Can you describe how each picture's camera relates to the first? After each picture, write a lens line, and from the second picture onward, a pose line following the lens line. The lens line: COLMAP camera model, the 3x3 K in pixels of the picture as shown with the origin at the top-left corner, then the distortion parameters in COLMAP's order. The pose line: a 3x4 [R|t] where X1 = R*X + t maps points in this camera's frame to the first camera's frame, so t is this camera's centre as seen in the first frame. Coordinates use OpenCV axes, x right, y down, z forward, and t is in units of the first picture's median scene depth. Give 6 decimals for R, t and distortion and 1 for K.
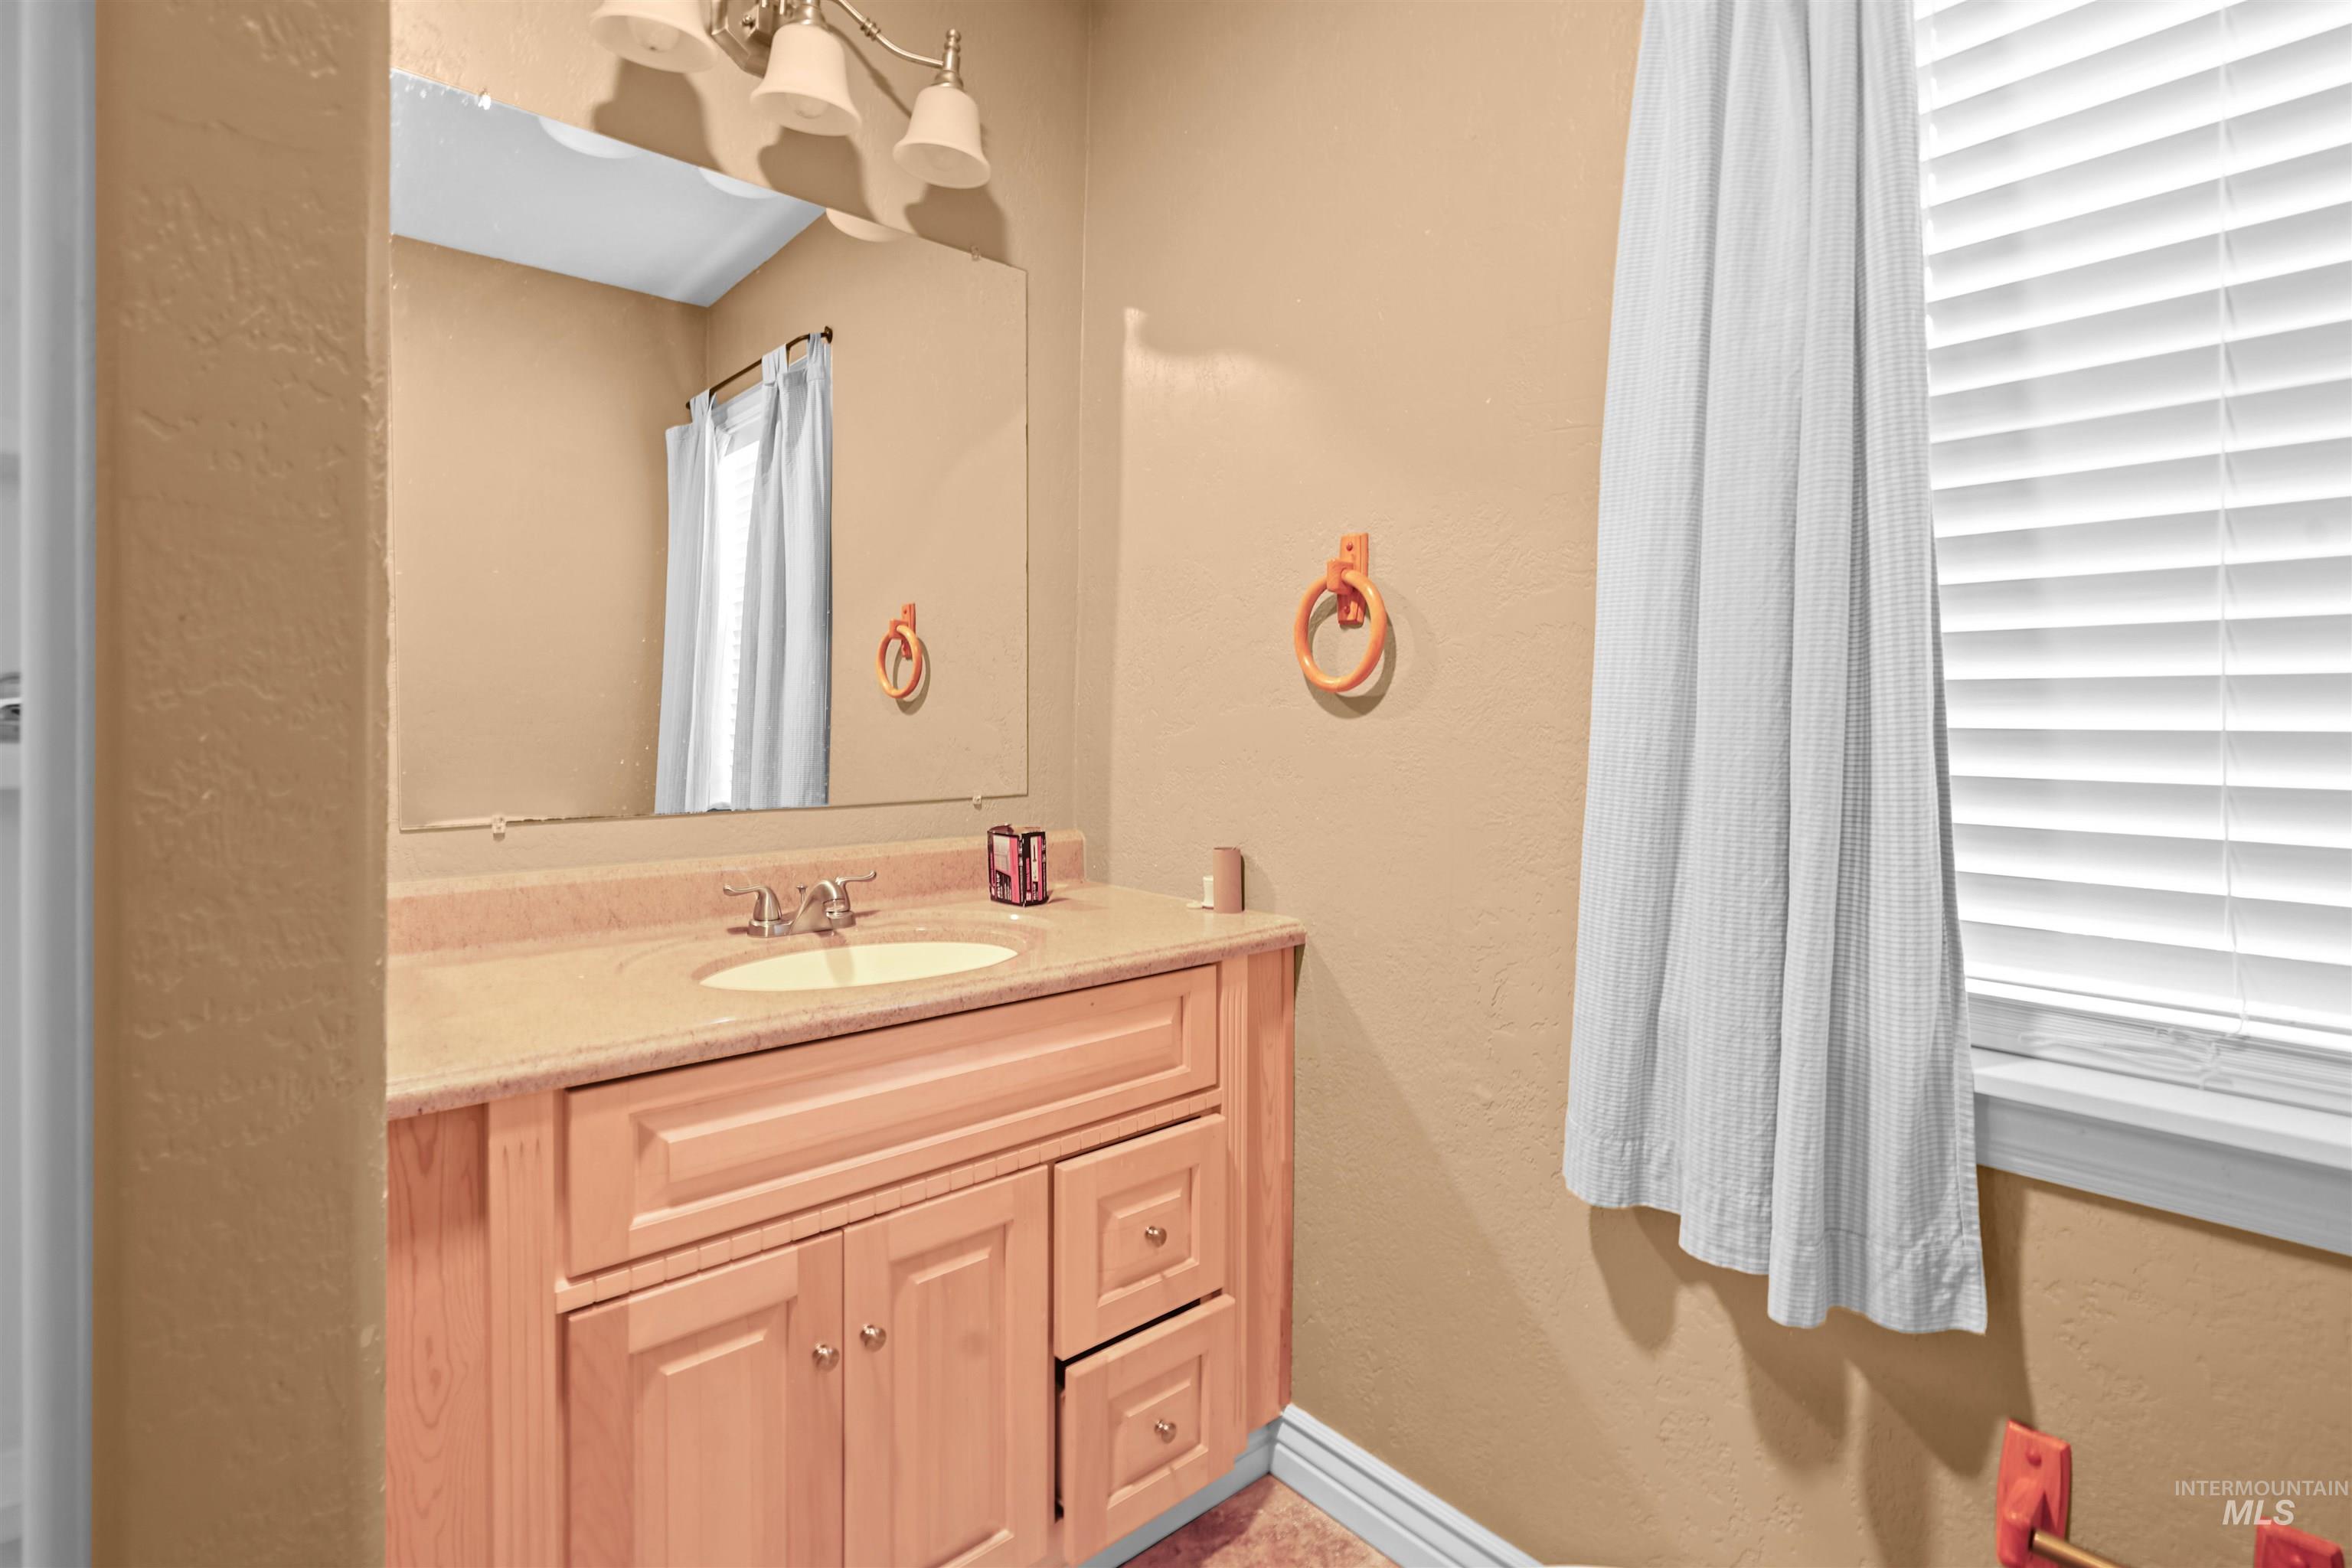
lens RADIAL K [[1113.9, 0, 1172.6], [0, 1113.9, 740.2], [0, 0, 1]] dist [0.002842, 0.000135]
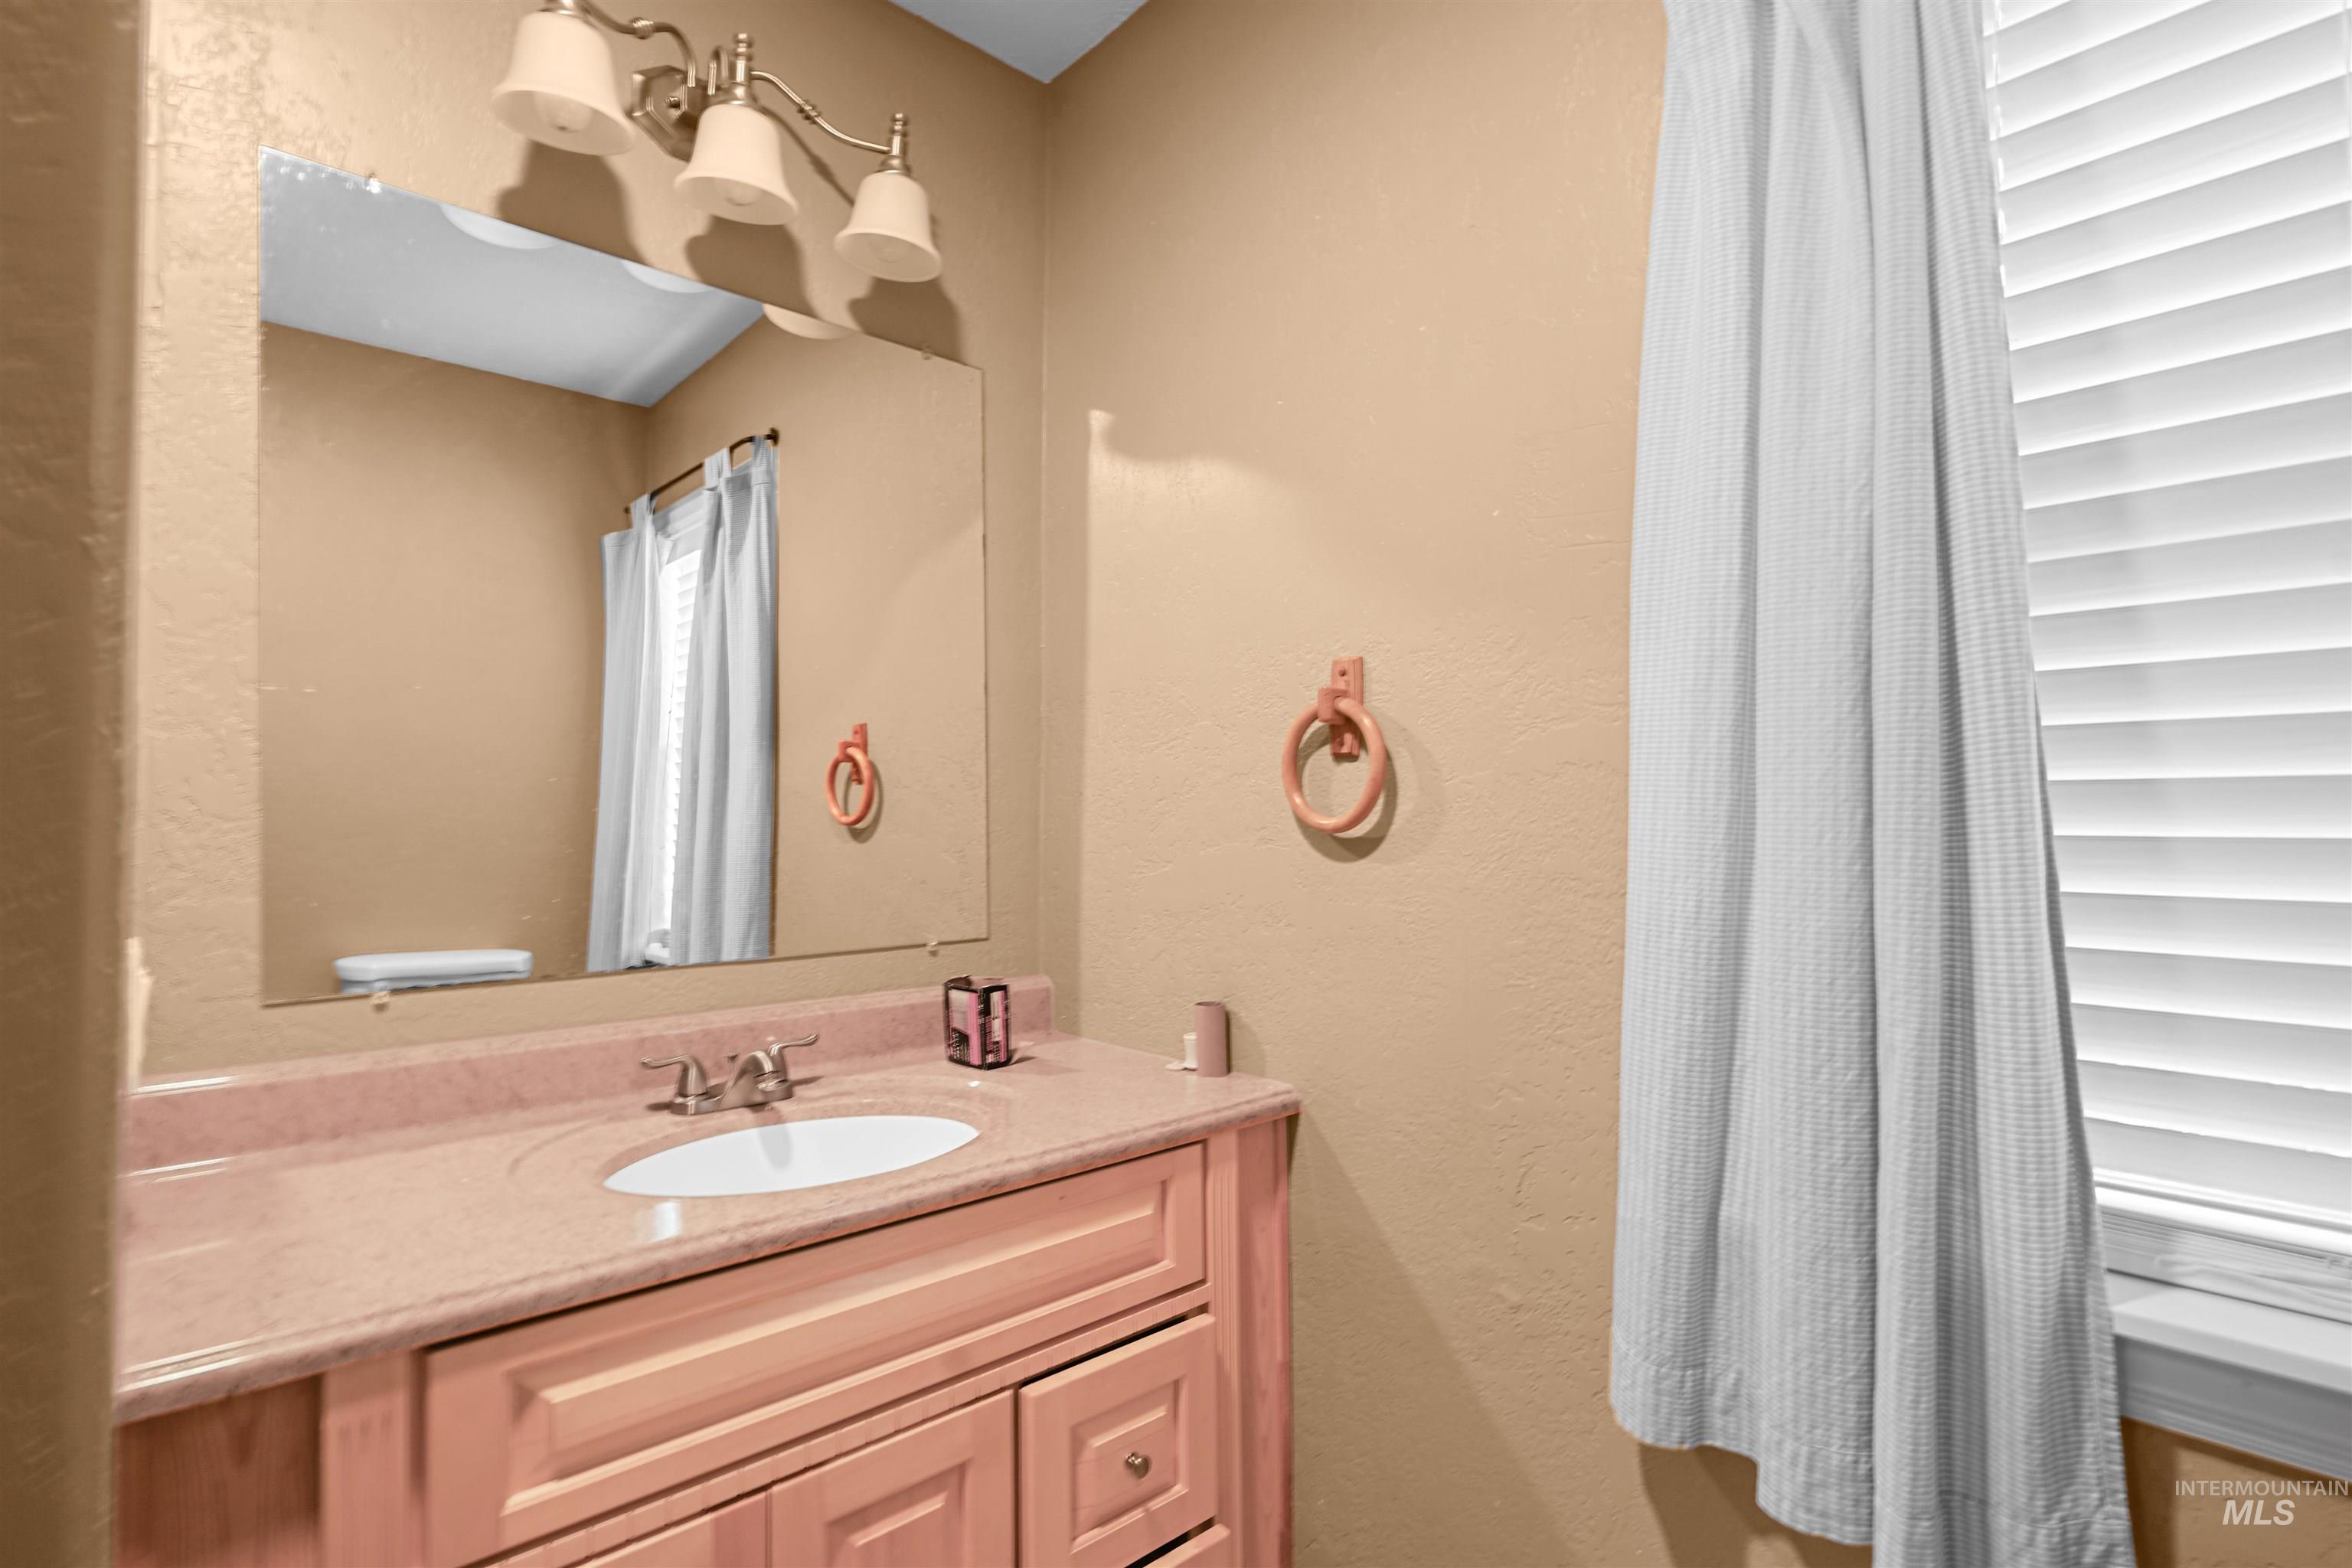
lens RADIAL K [[1097.3, 0, 1176.0], [0, 1097.3, 784.0], [0, 0, 1]] dist [0.001845, 0.000422]
pose [[0.999372, -0.013169, 0.032888, -0.006516], [0.014363, 0.999236, -0.036346, -0.053049], [-0.032385, 0.036795, 0.998798, 0.121001]]
